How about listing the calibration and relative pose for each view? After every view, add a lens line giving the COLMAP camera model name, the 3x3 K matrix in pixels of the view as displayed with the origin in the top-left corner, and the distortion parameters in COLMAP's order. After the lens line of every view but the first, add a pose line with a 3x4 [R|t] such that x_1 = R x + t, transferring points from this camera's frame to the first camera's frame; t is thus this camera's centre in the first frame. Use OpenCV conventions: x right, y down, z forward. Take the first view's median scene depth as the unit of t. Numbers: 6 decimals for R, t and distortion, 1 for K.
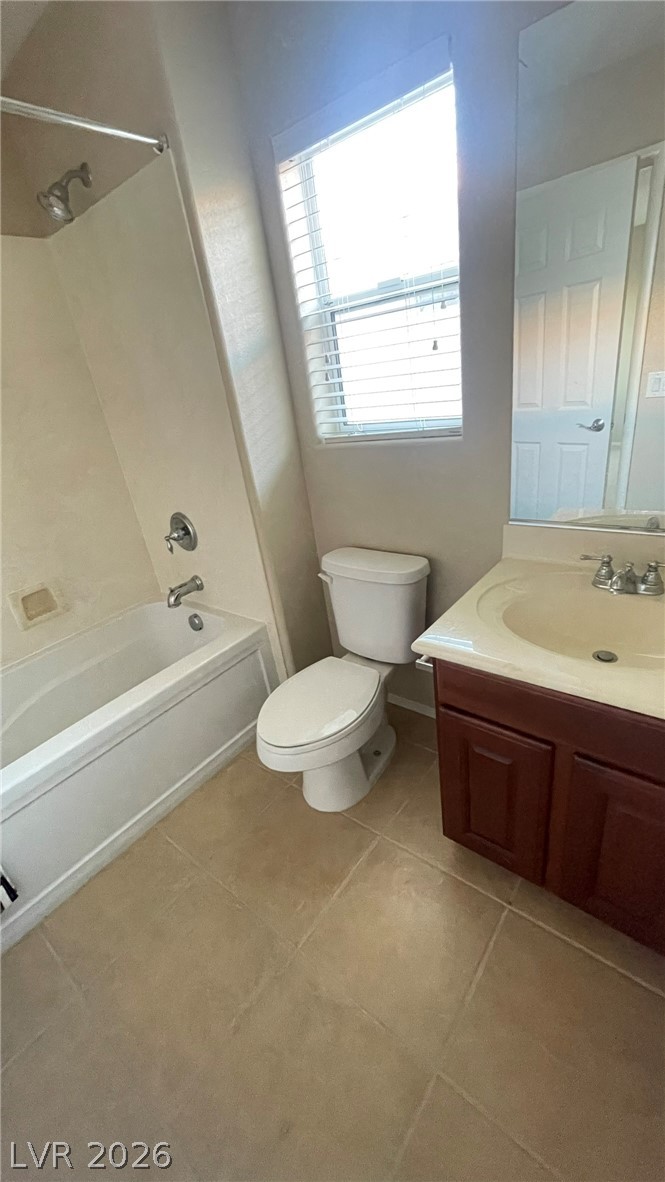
lens RADIAL K [[479.3, 0, 332.7], [0, 479.3, 592.7], [0, 0, 1]] dist [-0.003053, -0.000264]
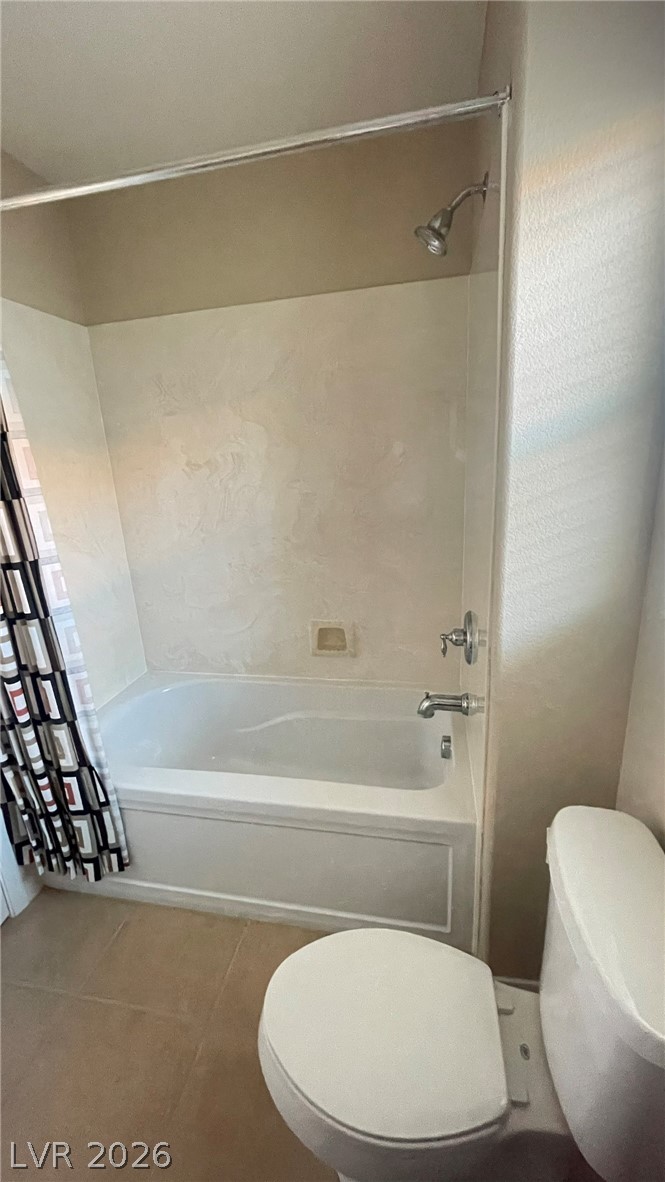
lens RADIAL K [[479.3, 0, 333.8], [0, 479.3, 590.8], [0, 0, 1]] dist [-0.003053, -0.000264]
pose [[0.449557, 0.358995, -0.817937, 0.185045], [-0.382091, 0.904968, 0.187187, -0.258716], [0.807406, 0.228376, 0.544003, 0.413504]]
